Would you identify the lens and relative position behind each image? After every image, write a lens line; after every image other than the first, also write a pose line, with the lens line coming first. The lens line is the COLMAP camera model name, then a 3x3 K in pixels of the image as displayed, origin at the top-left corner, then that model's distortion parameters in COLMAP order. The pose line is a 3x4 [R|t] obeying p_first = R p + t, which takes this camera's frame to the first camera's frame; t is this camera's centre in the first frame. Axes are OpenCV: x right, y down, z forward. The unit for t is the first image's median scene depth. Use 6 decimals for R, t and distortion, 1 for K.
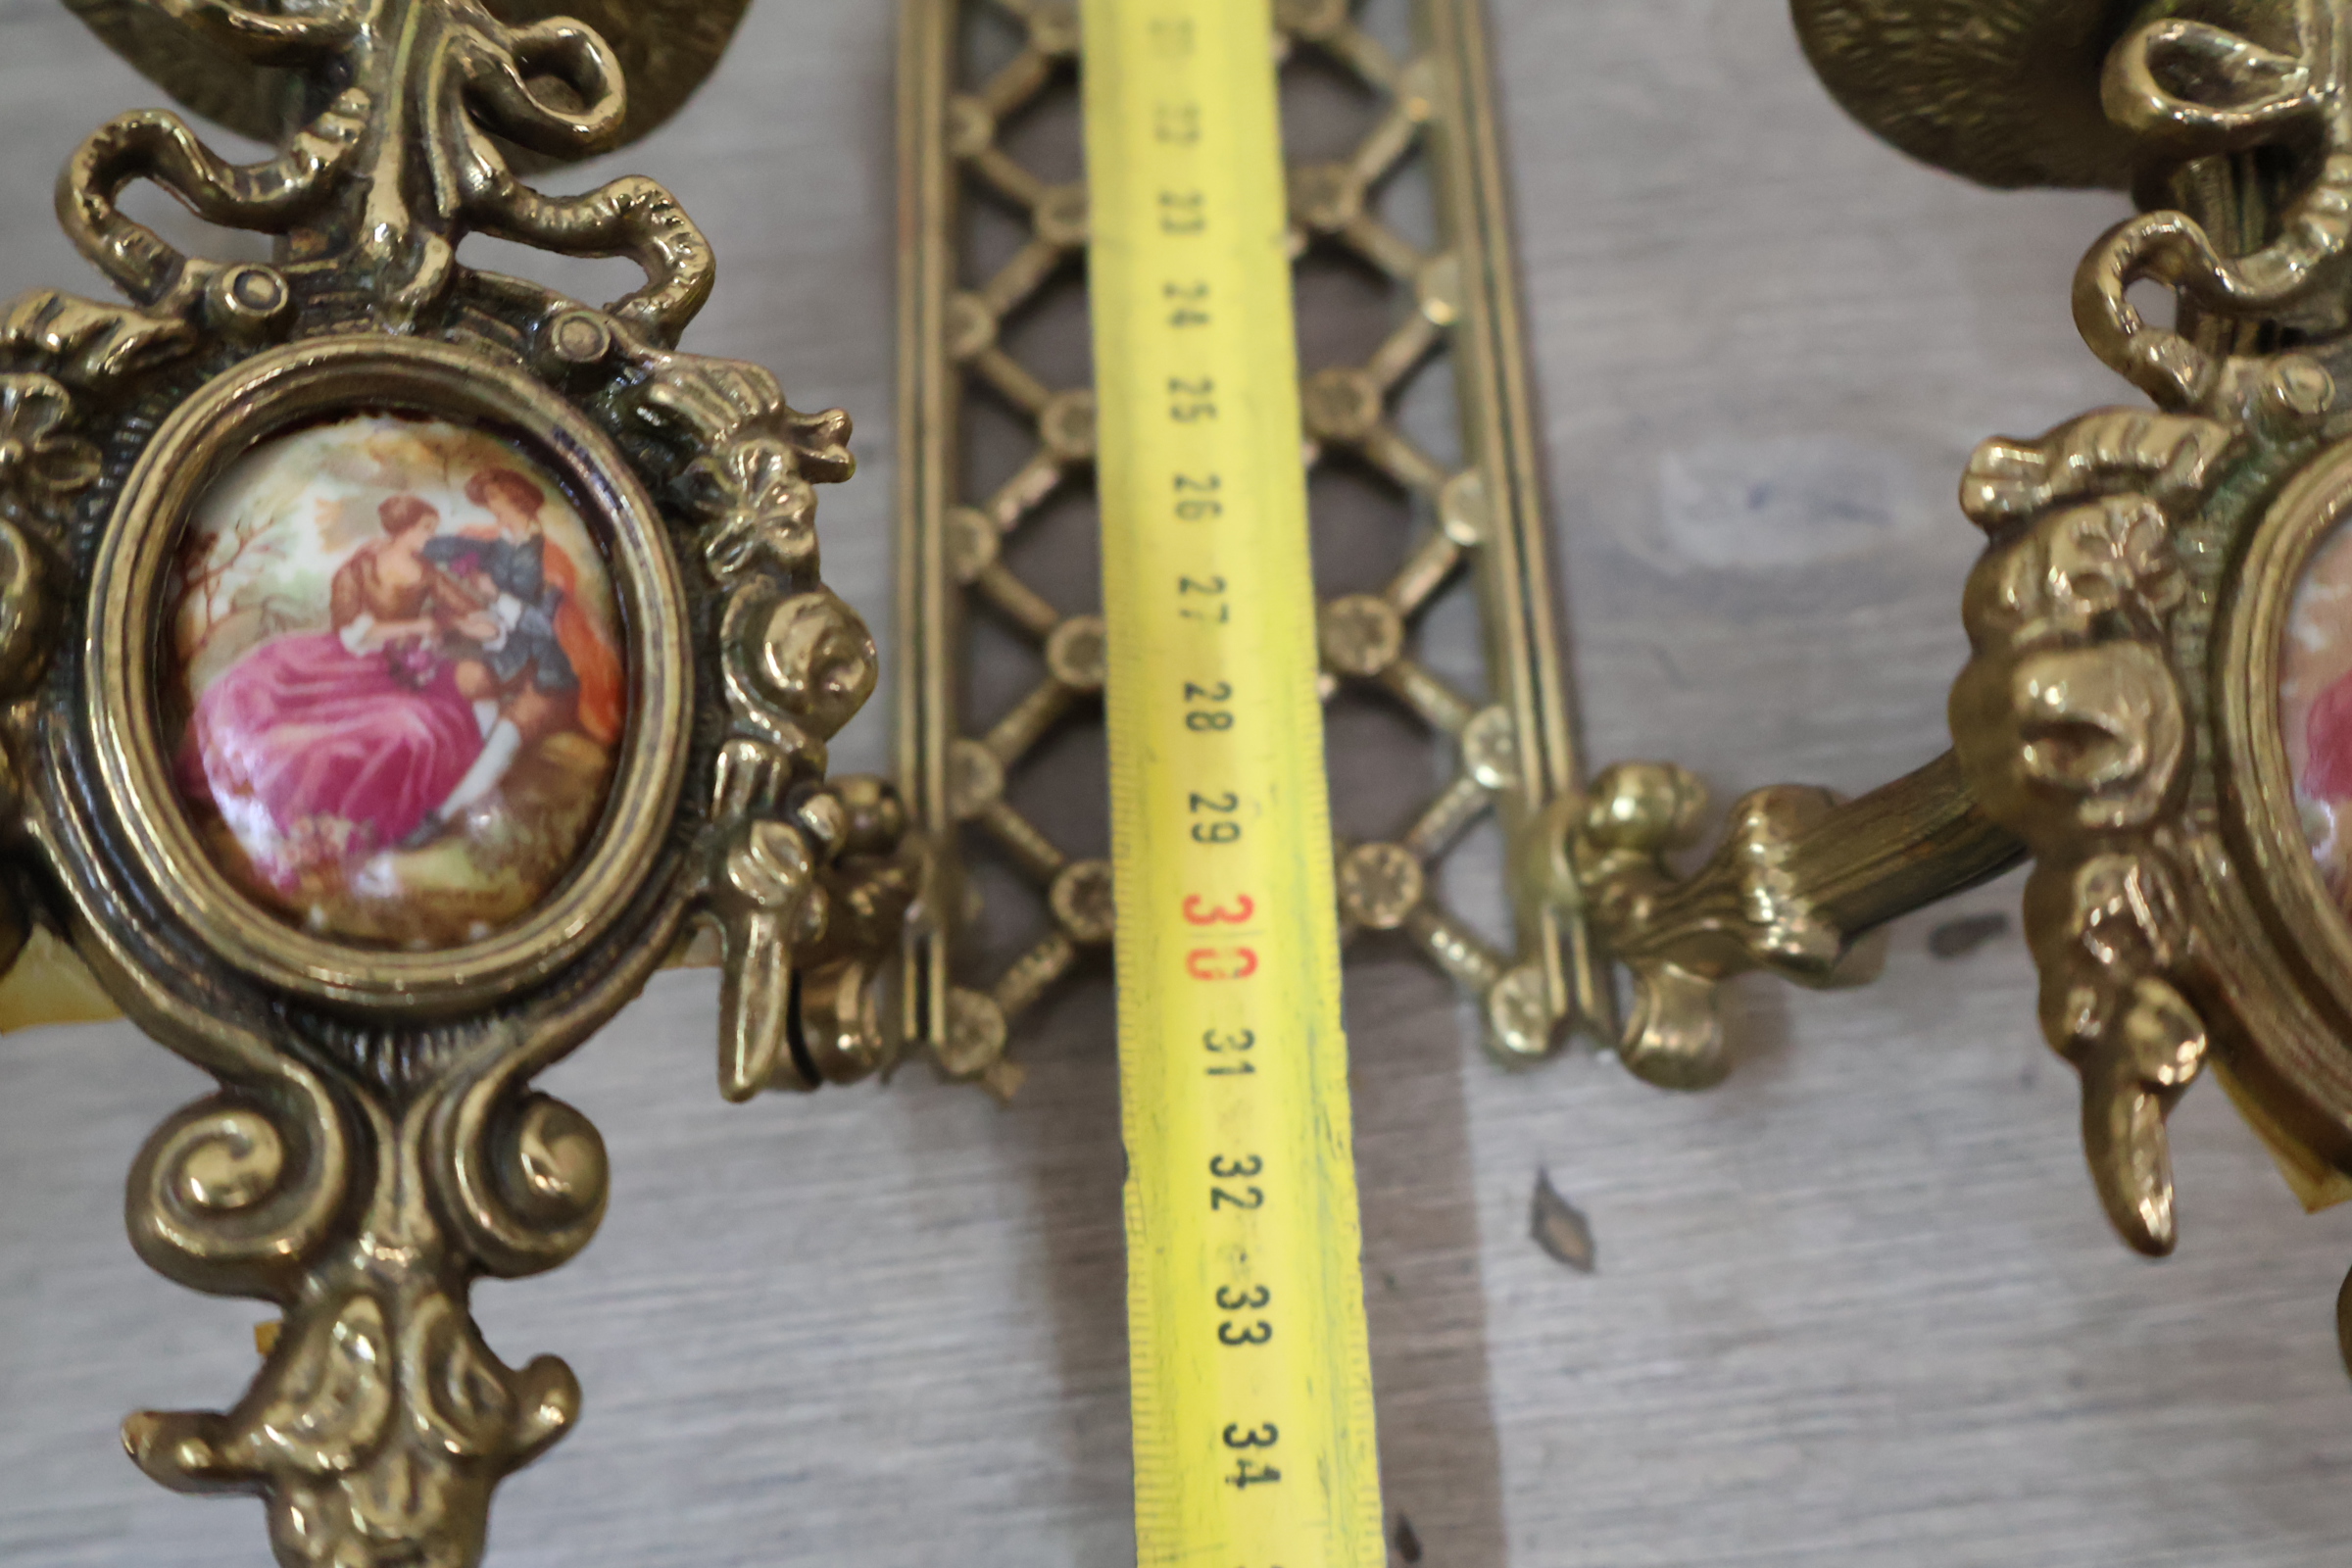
lens RADIAL K [[2441.9, 0, 1177.4], [0, 2441.9, 703.5], [0, 0, 1]] dist [-0.007703, -0.006526]
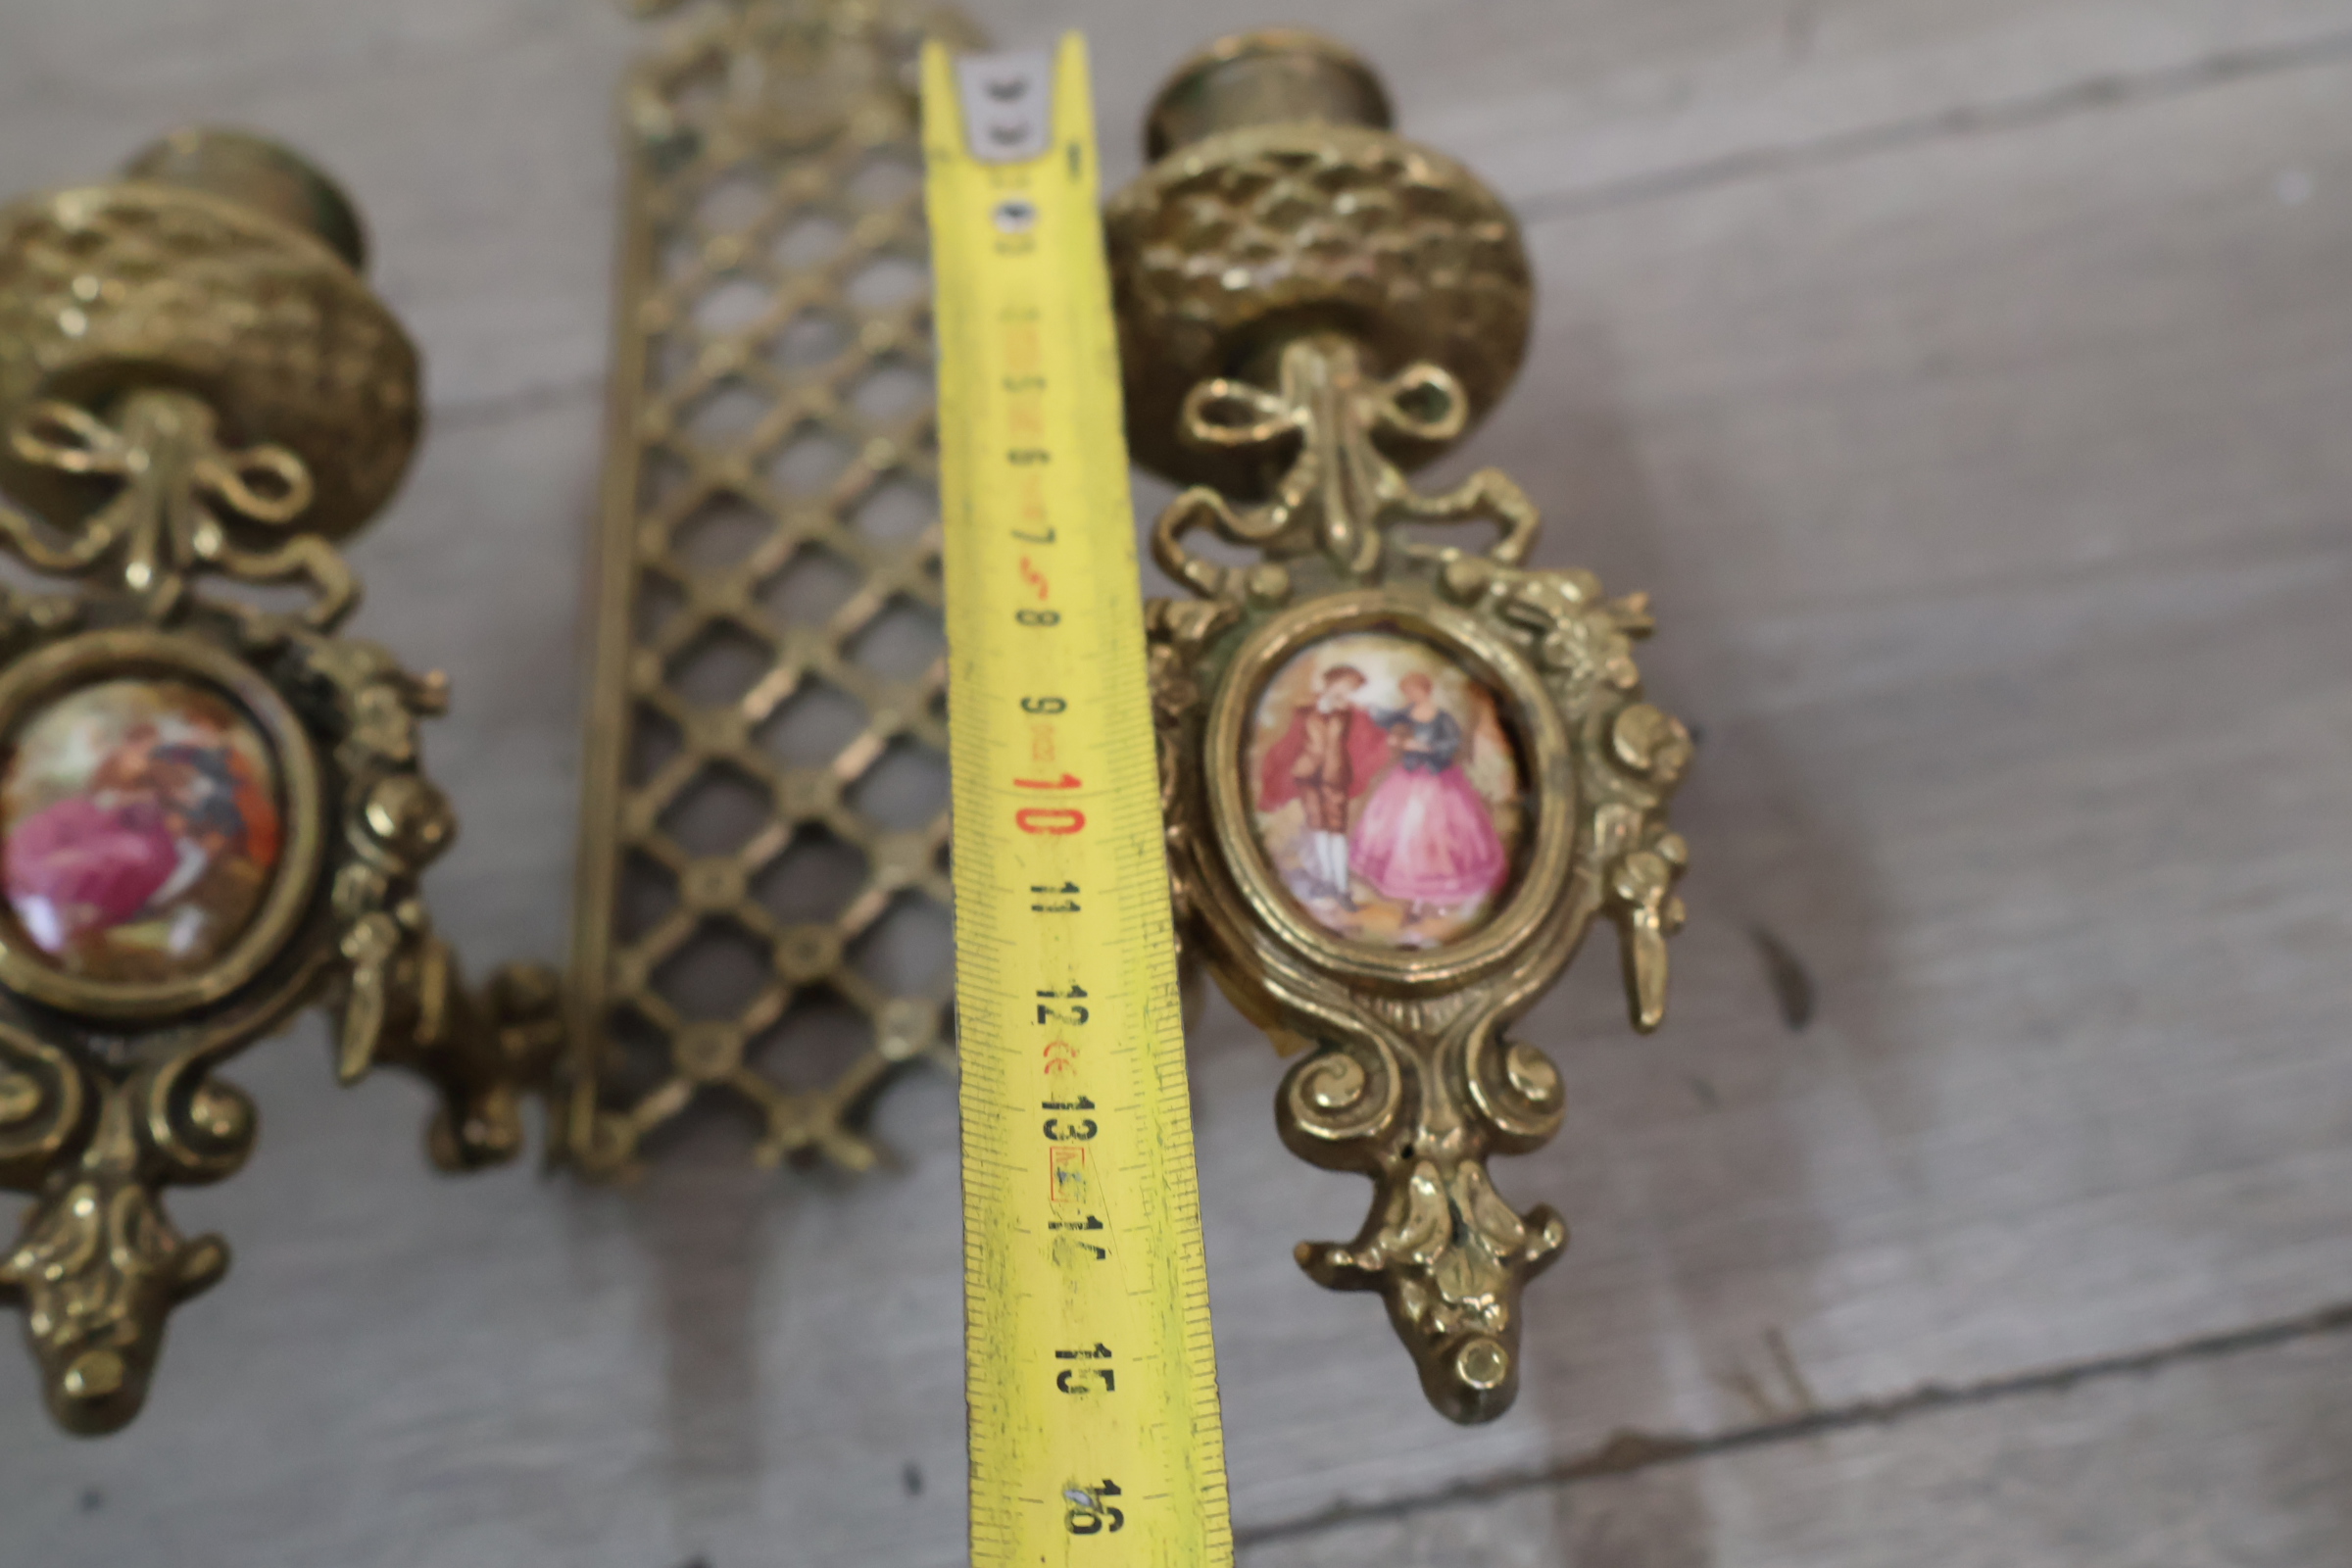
lens RADIAL K [[2428.6, 0, 1171.7], [0, 2428.6, 753.6], [0, 0, 1]] dist [0.006981, 0.005314]
pose [[0.997395, -0.071113, -0.012066, 0.388942], [0.067615, 0.980045, -0.186921, 0.286059], [0.025118, 0.185618, 0.982301, -0.571864]]
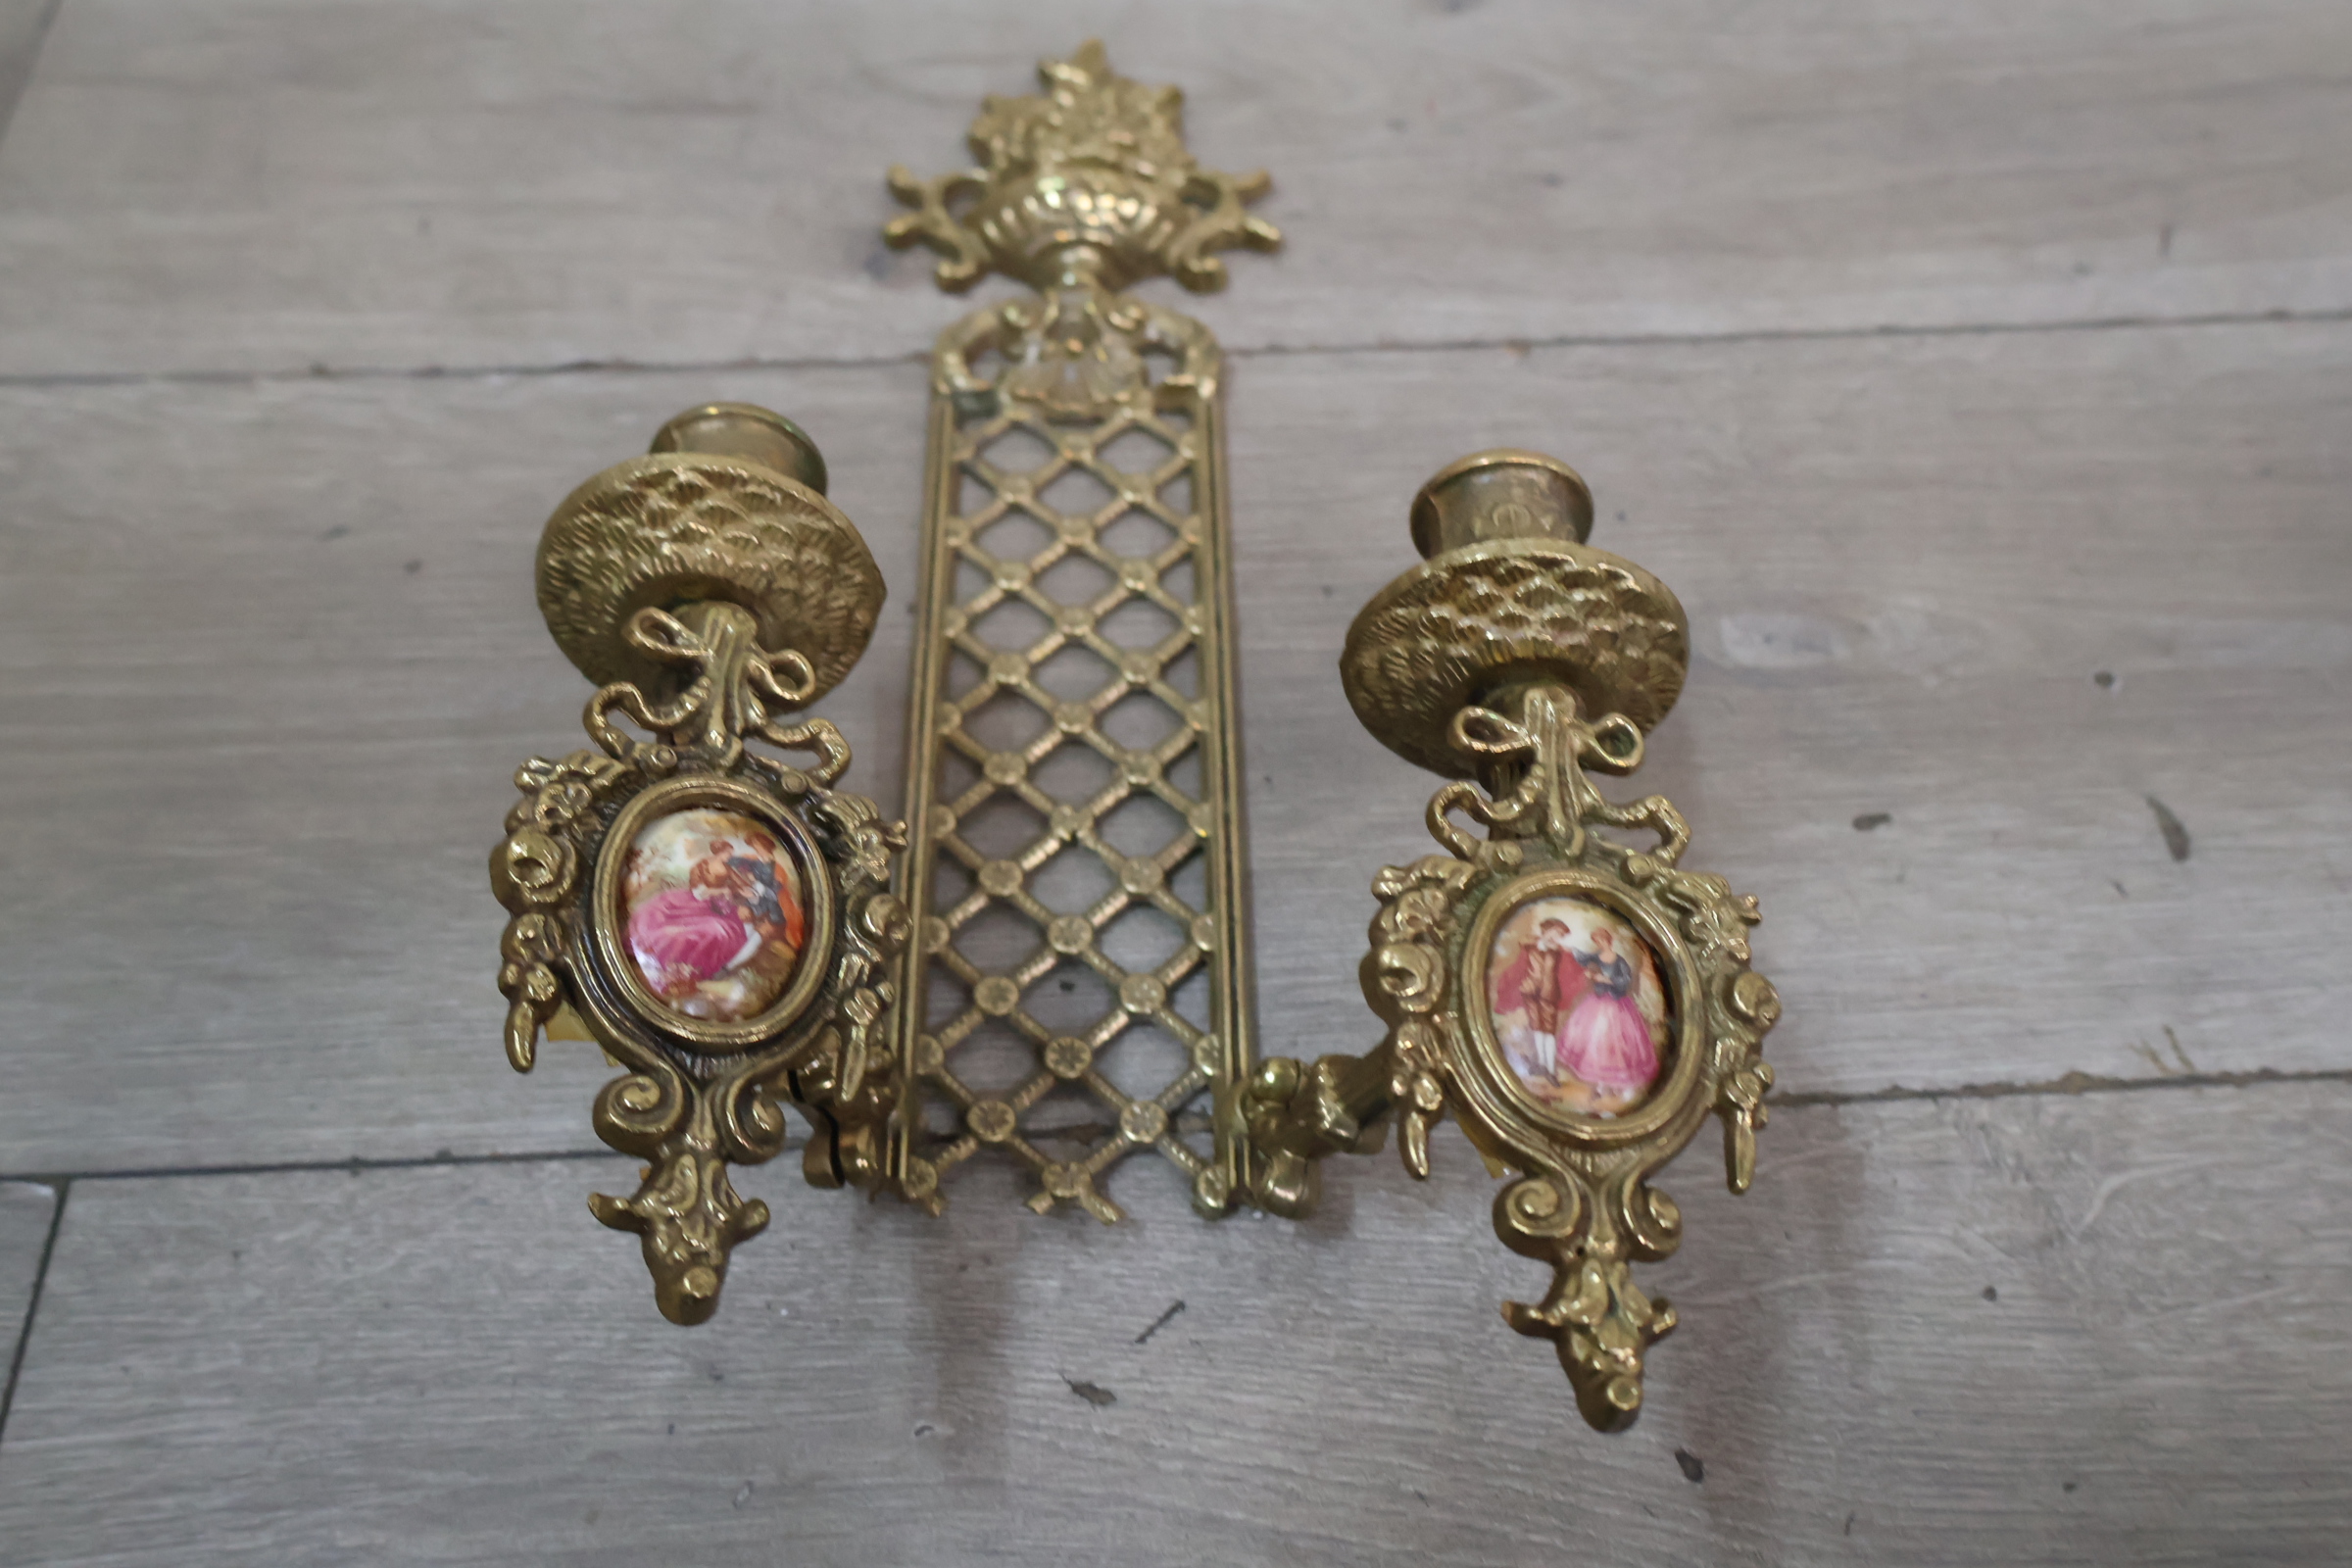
lens RADIAL K [[2360.5, 0, 1178.6], [0, 2360.5, 785.3], [0, 0, 1]] dist [0.012762, 0.021845]
pose [[0.996668, 0.067849, 0.045266, 0.015492], [-0.055993, 0.972714, -0.225151, 0.348245], [-0.059307, 0.221866, 0.973272, -1.237973]]
